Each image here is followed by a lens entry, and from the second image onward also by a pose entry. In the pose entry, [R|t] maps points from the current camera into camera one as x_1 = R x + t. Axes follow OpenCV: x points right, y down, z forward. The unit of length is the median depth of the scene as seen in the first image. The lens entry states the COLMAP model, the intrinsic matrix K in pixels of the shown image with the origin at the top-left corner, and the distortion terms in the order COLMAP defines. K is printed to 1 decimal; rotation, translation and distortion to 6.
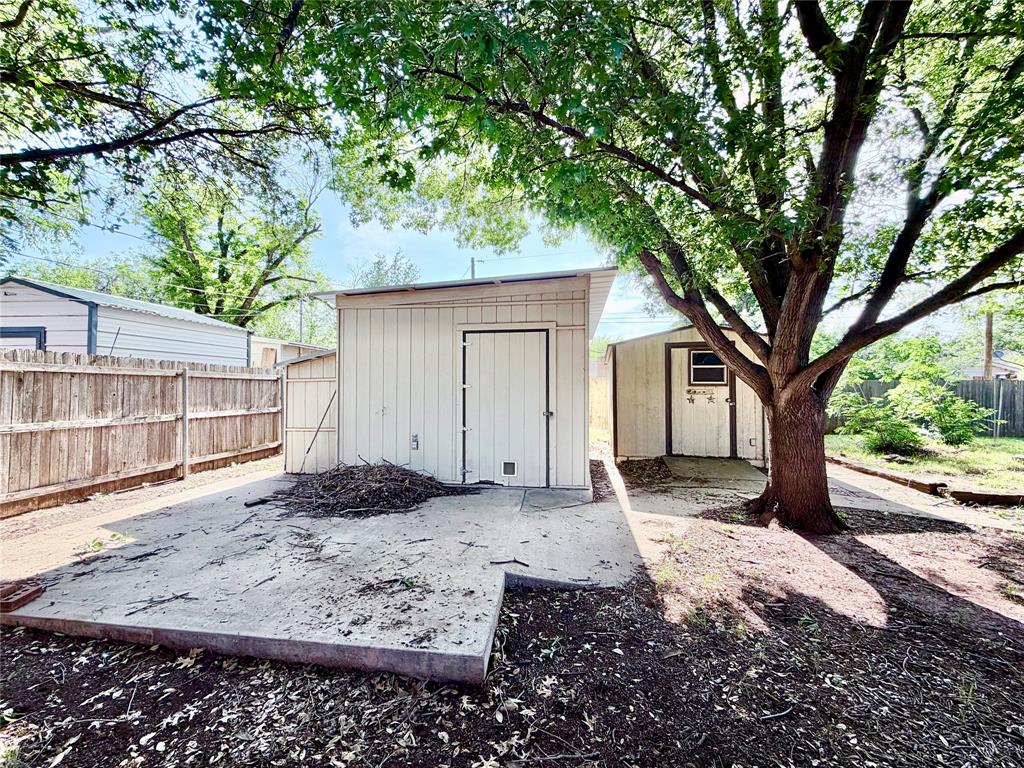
lens RADIAL K [[408.2, 0, 506.5], [0, 408.2, 384.2], [0, 0, 1]] dist [0.000815, -0.000429]
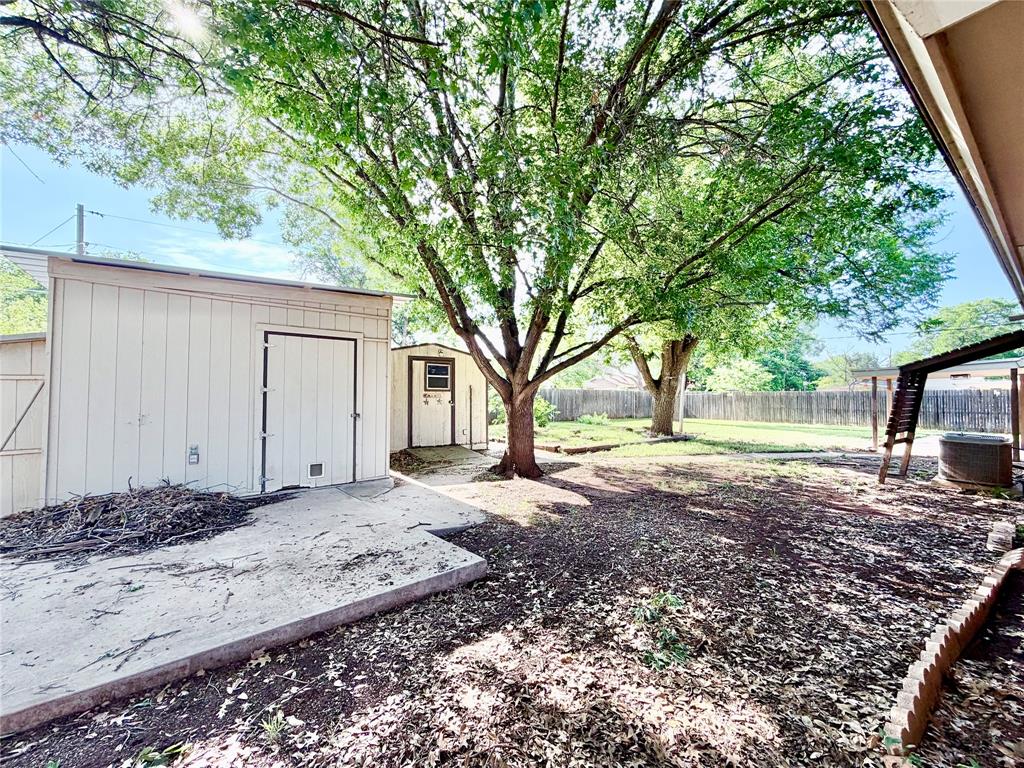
lens RADIAL K [[408.2, 0, 509.2], [0, 408.2, 384.0], [0, 0, 1]] dist [0.000815, -0.000429]
pose [[0.670531, 0.019973, 0.741612, -0.585808], [-0.011017, 0.999795, -0.016966, 0.002444], [-0.741800, 0.003206, 0.670614, -0.070540]]
